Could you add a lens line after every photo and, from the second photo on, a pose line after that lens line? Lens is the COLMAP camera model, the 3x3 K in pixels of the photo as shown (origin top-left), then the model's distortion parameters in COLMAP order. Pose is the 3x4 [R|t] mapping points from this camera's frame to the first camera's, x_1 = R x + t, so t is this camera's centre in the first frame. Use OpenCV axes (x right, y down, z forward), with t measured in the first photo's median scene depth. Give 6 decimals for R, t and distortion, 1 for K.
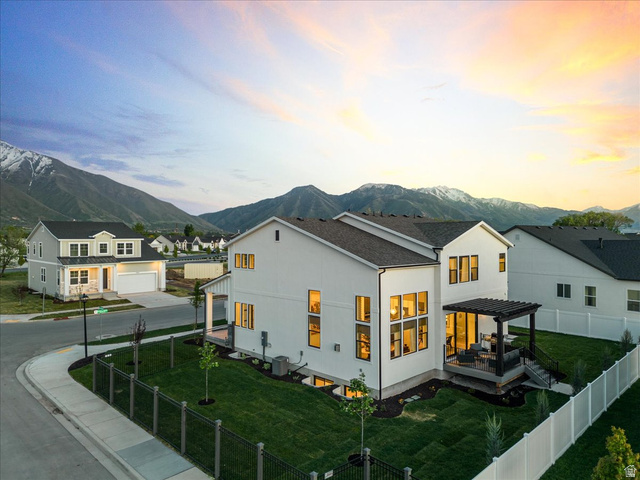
lens RADIAL K [[454.0, 0, 320.0], [0, 454.0, 240.0], [0, 0, 1]] dist [0.039956, -0.005452]
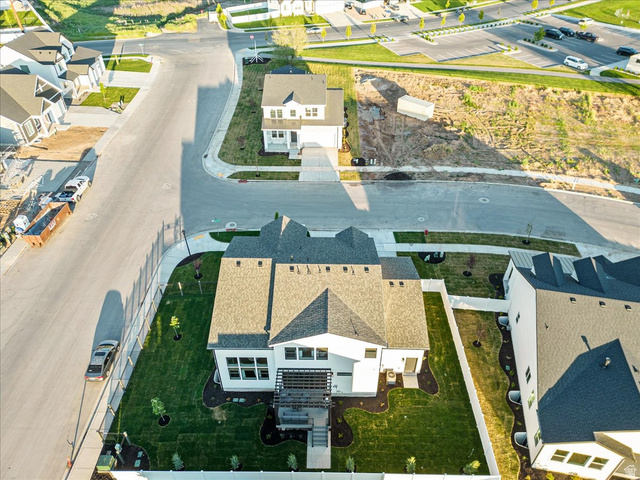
lens RADIAL K [[454.0, 0, 320.0], [0, 454.0, 240.0], [0, 0, 1]] dist [0.039956, -0.005452]
pose [[0.696833, 0.447007, -0.560900, 0.459439], [-0.000792, 0.782511, 0.622636, -0.505479], [0.717233, -0.433429, 0.545633, 0.206469]]
